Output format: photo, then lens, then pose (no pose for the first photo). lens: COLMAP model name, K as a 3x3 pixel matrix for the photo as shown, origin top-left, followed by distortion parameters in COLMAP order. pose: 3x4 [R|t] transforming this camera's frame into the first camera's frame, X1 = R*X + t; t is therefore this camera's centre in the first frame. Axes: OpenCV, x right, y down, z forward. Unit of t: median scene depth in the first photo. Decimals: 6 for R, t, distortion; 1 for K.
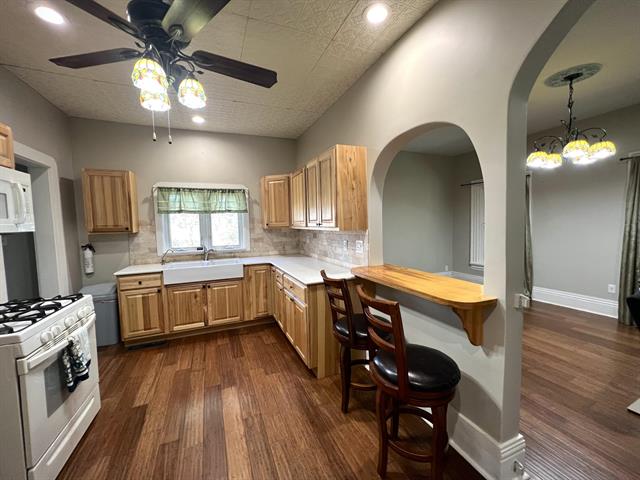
lens RADIAL K [[256.8, 0, 319.5], [0, 256.8, 238.9], [0, 0, 1]] dist [0.000670, 0.000057]
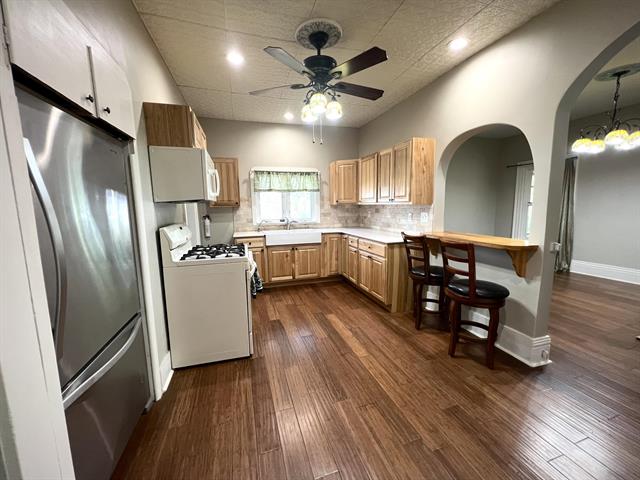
lens RADIAL K [[256.8, 0, 320.8], [0, 256.8, 238.7], [0, 0, 1]] dist [0.000670, 0.000057]
pose [[0.995022, 0.020587, -0.097507, -0.233251], [-0.013771, 0.997447, 0.070067, 0.054111], [0.098701, -0.068376, 0.992765, -0.335701]]
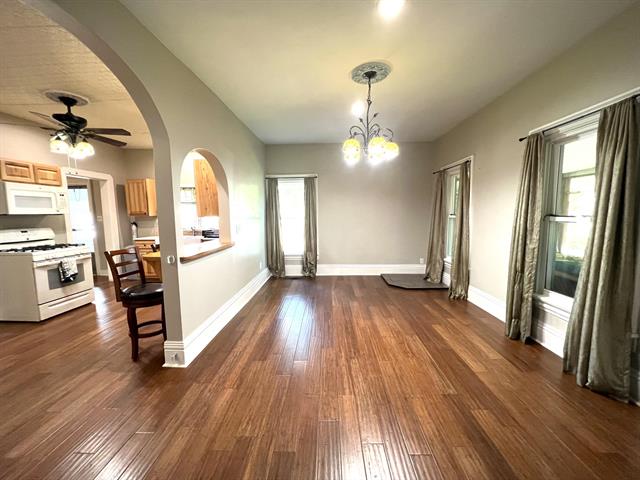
lens RADIAL K [[256.8, 0, 318.6], [0, 256.8, 239.0], [0, 0, 1]] dist [0.000670, 0.000057]
pose [[0.903351, 0.058844, -0.424846, 1.233602], [-0.038191, 0.997645, 0.056974, -0.015095], [0.427198, -0.035243, 0.903471, -0.055668]]
